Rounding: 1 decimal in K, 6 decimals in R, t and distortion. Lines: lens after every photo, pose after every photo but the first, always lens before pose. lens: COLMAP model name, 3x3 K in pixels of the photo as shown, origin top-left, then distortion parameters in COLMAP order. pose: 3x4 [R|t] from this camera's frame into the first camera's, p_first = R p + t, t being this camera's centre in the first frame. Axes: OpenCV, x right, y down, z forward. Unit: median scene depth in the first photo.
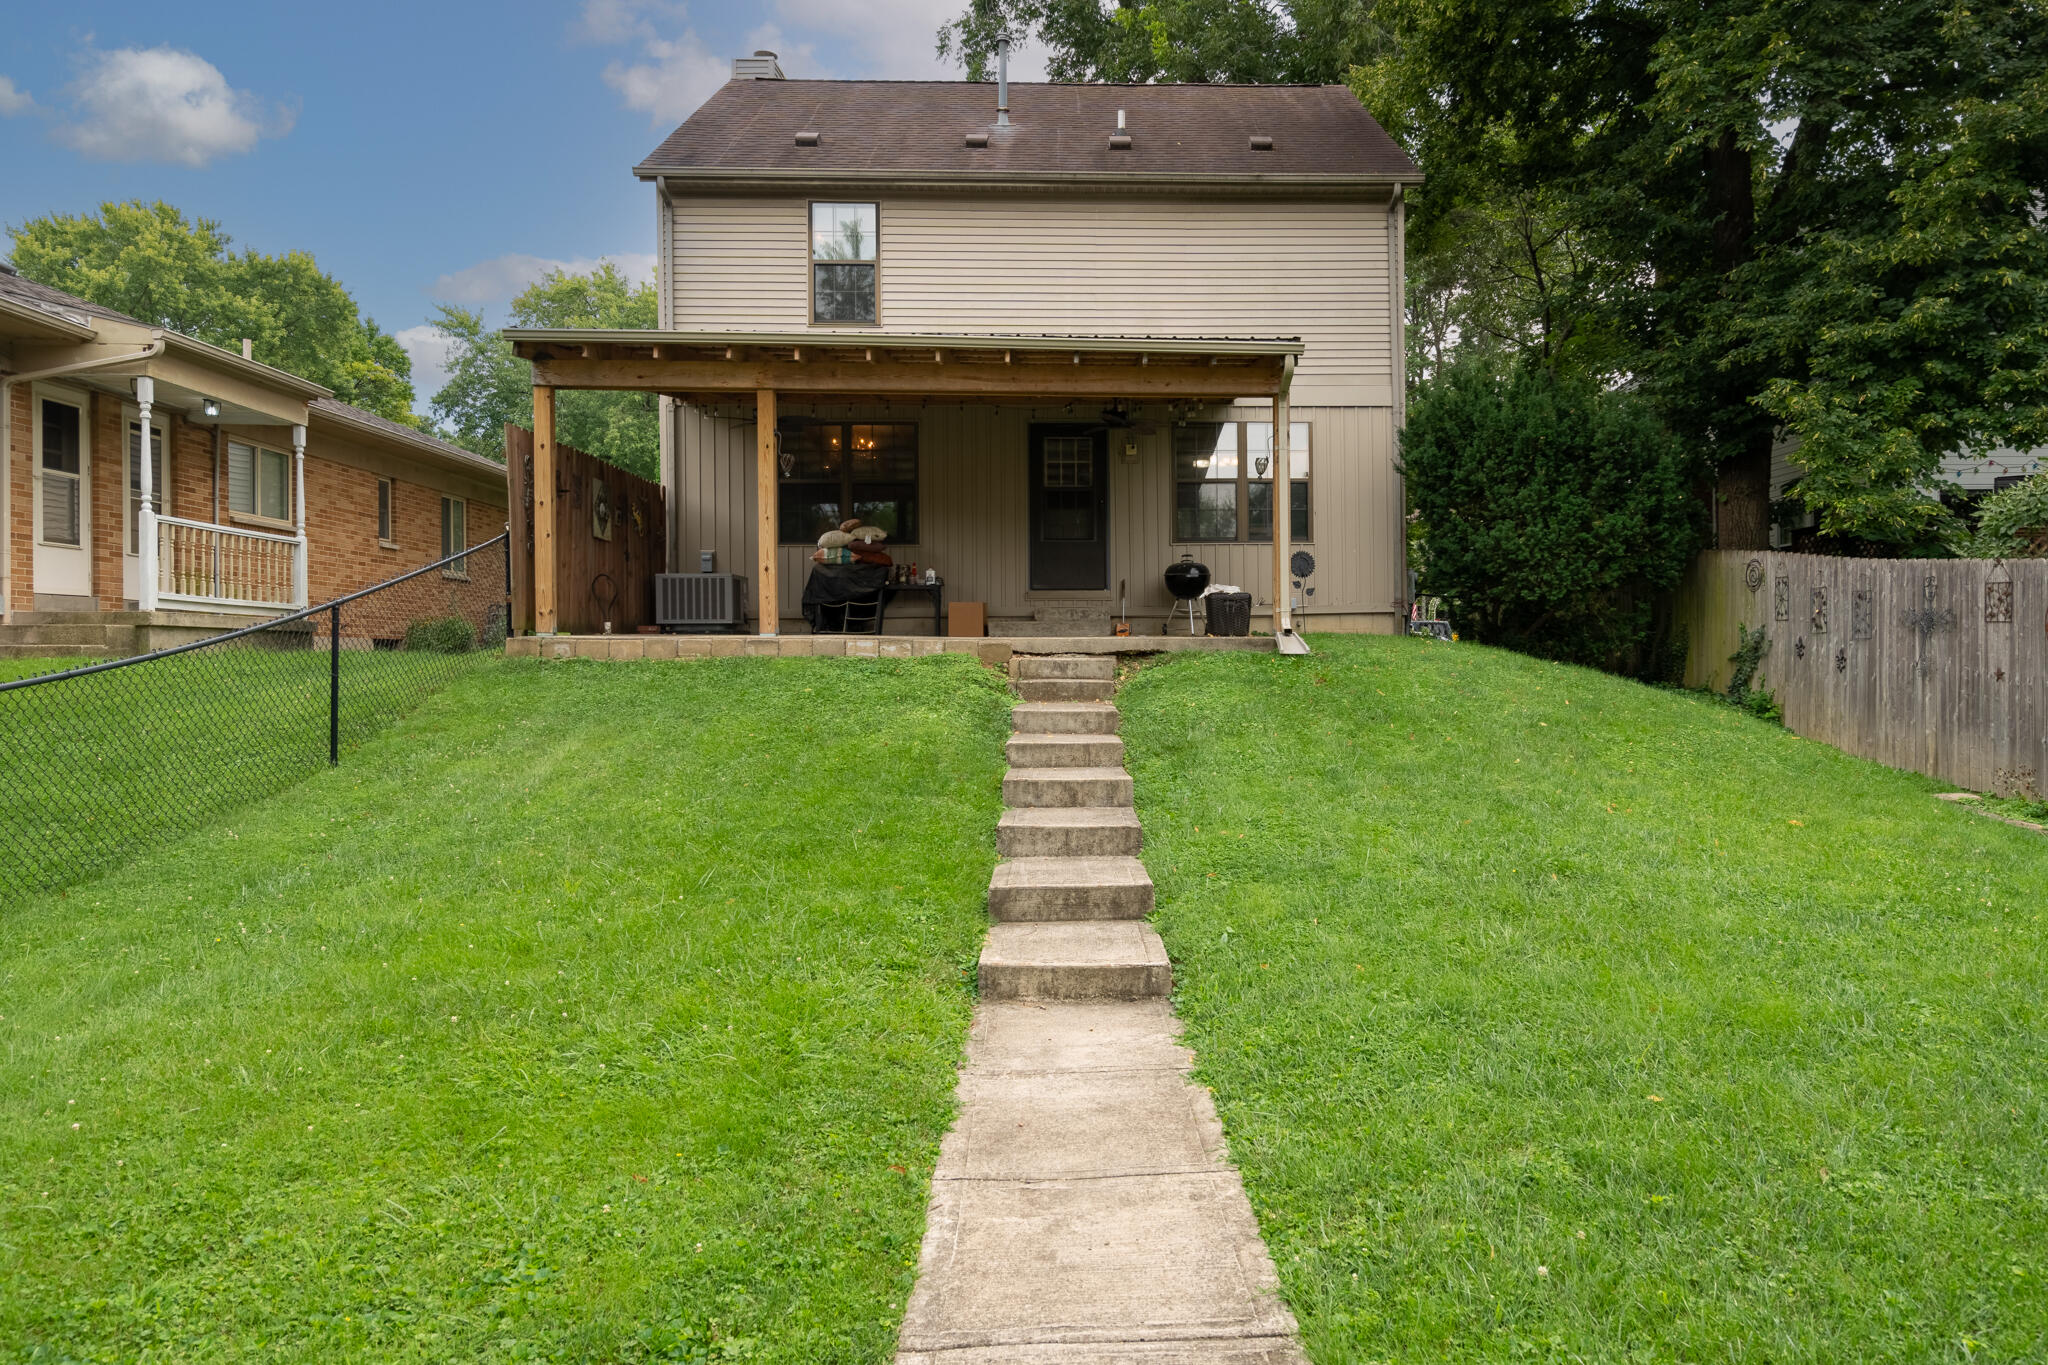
lens RADIAL K [[1384.2, 0, 1159.2], [0, 1384.2, 667.8], [0, 0, 1]] dist [0.011253, -0.002382]
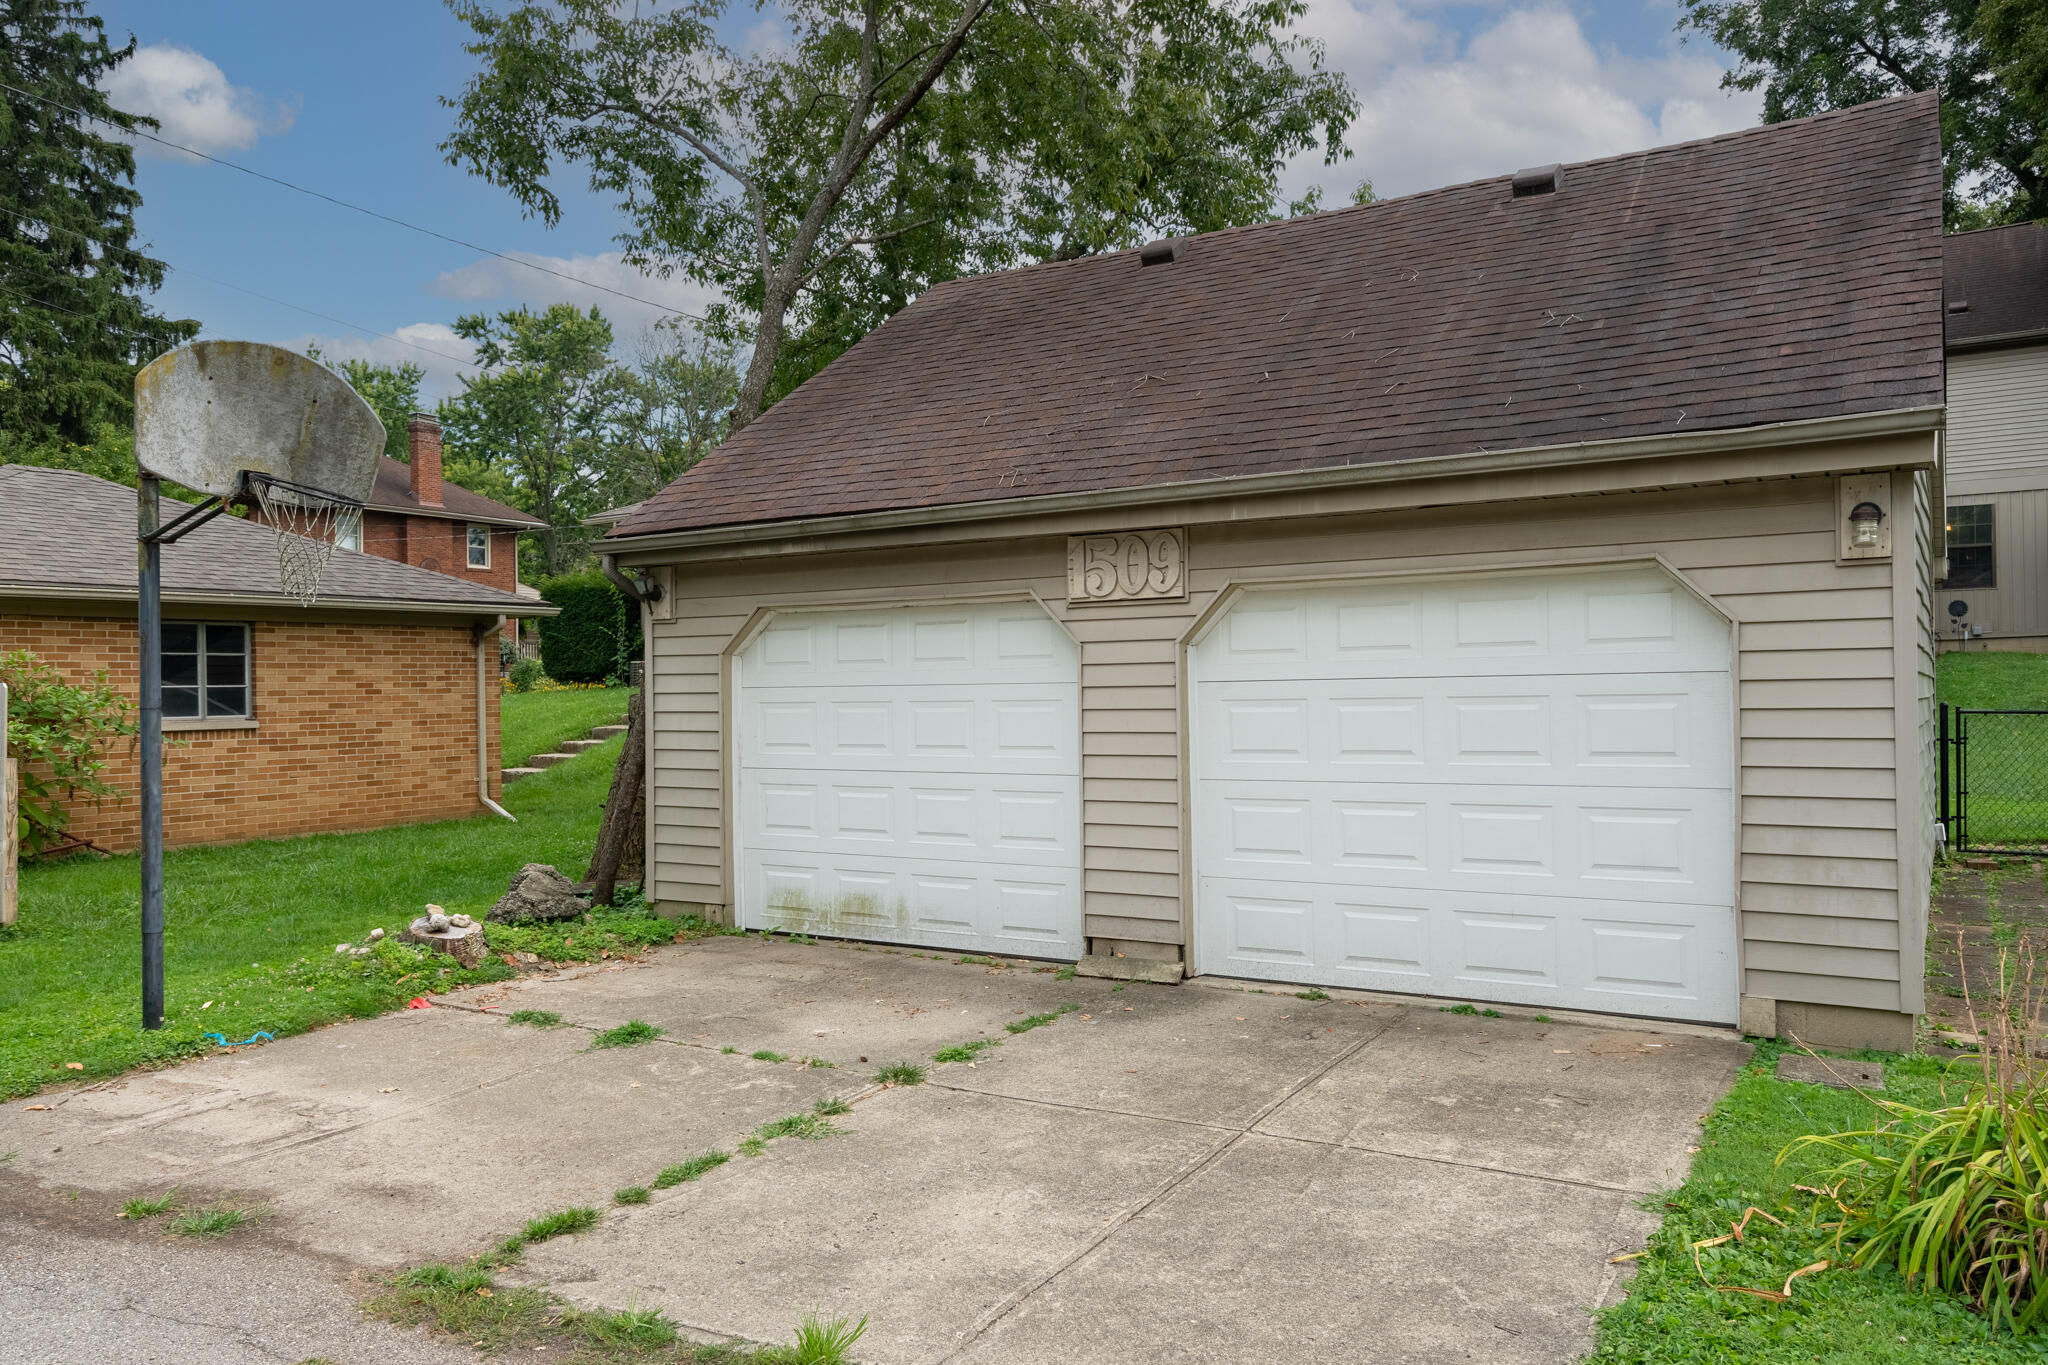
lens RADIAL K [[1480.1, 0, 1024.0], [0, 1480.1, 682.5], [0, 0, 1]] dist [0.007108, -0.001277]
pose [[0.813634, -0.007153, -0.581334, 0.217286], [0.004453, 0.999972, -0.006072, 0.014314], [0.581361, 0.002352, 0.813642, -0.975328]]
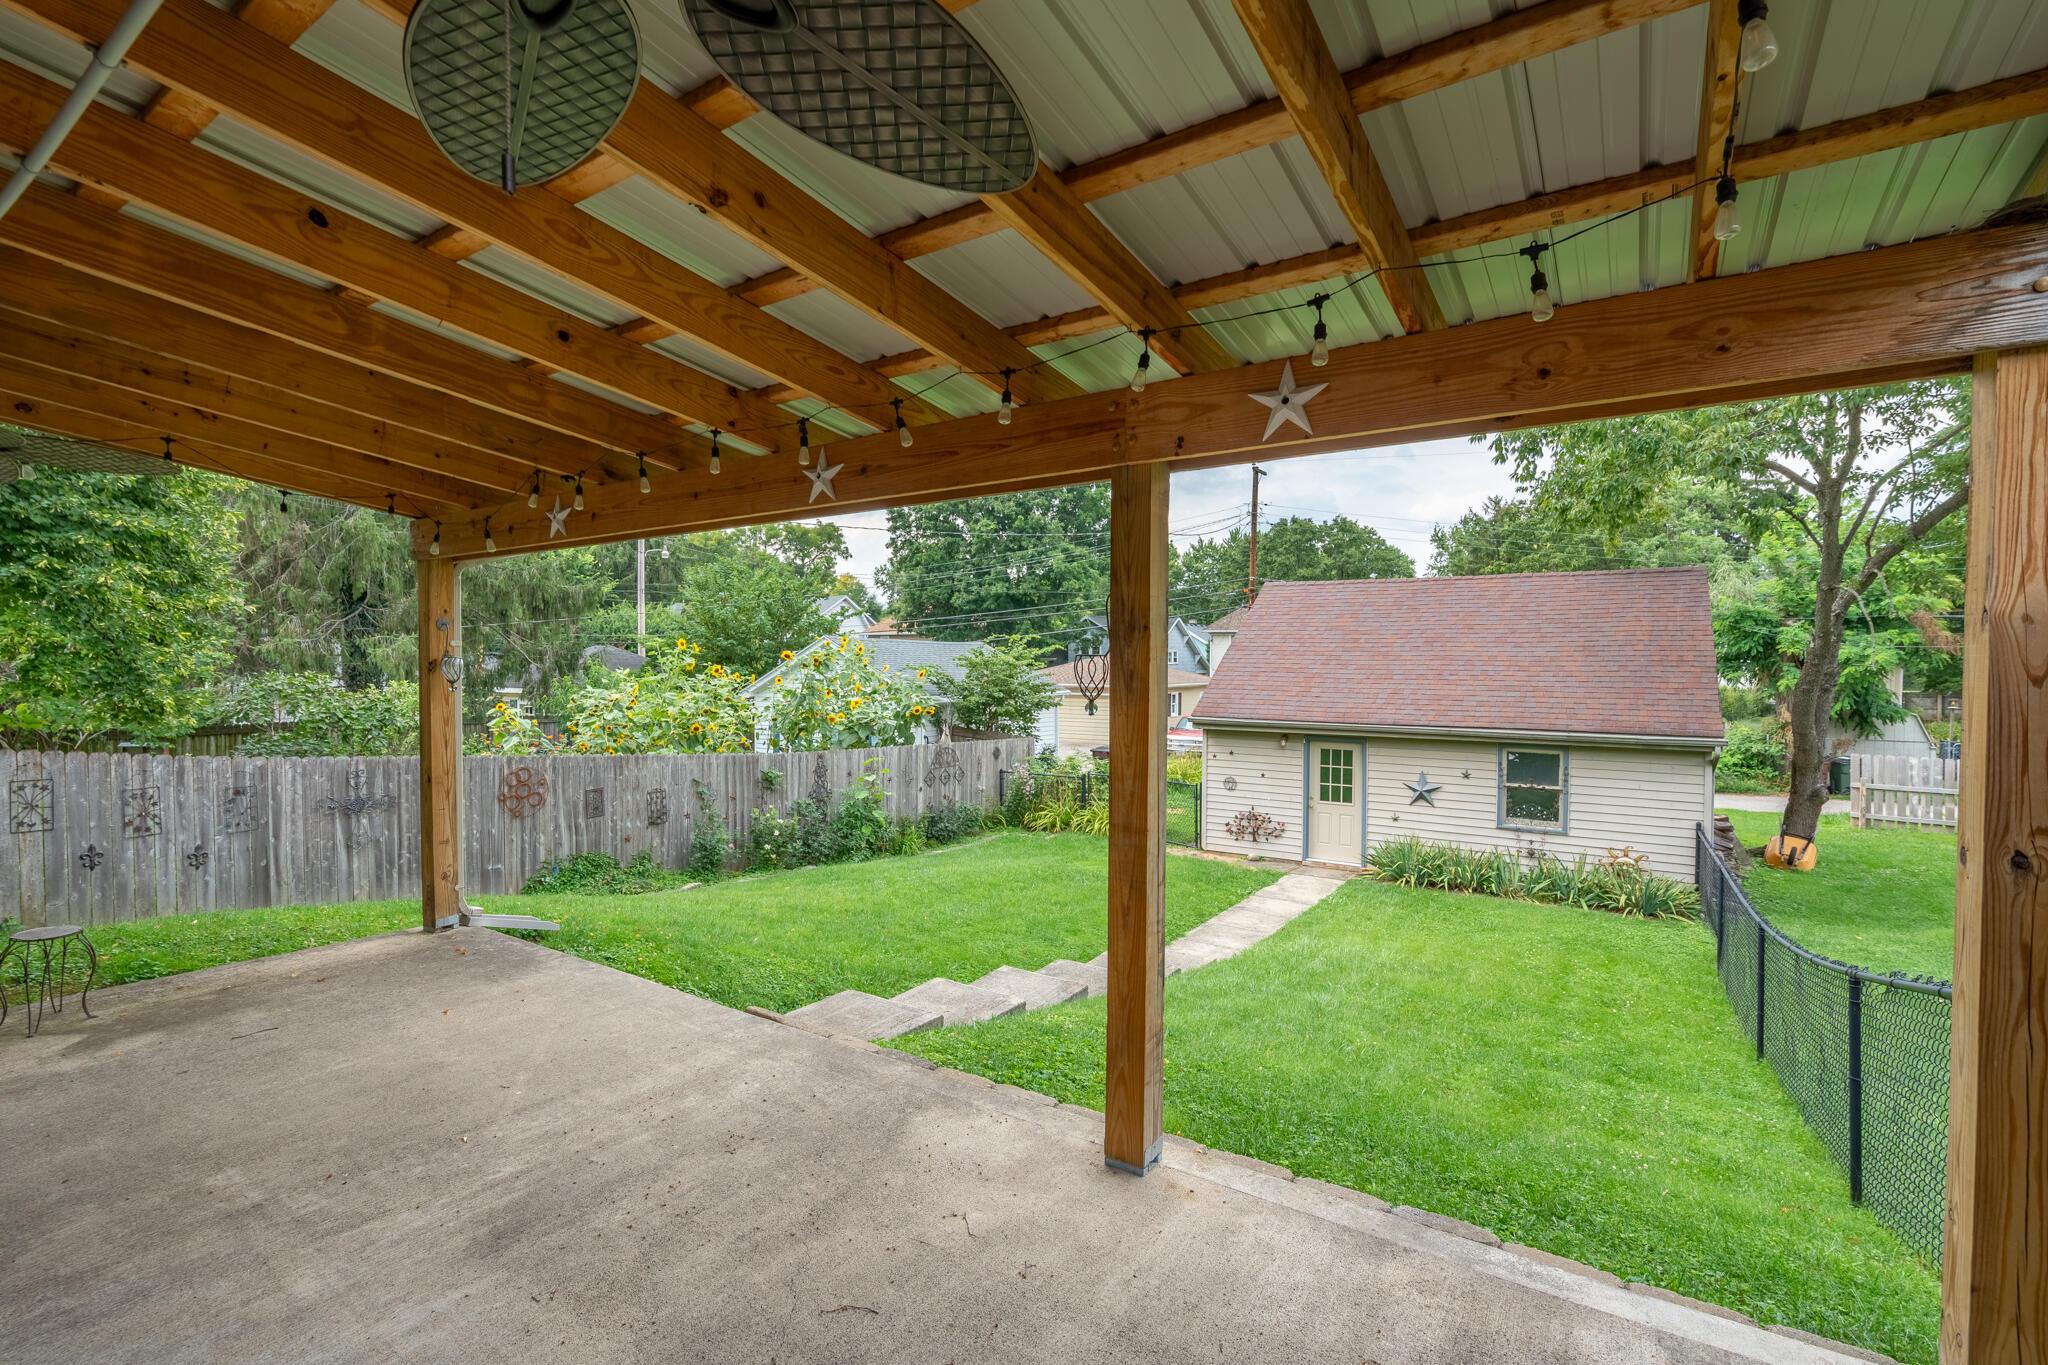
lens RADIAL K [[919.7, 0, 1024.0], [0, 919.7, 682.5], [0, 0, 1]] dist [-0.004051, -0.000383]
pose [[-0.807588, -0.013578, 0.589591, -0.341522], [0.000023, 0.999734, 0.023055, -0.129795], [-0.589748, 0.018632, -0.807373, 1.027509]]
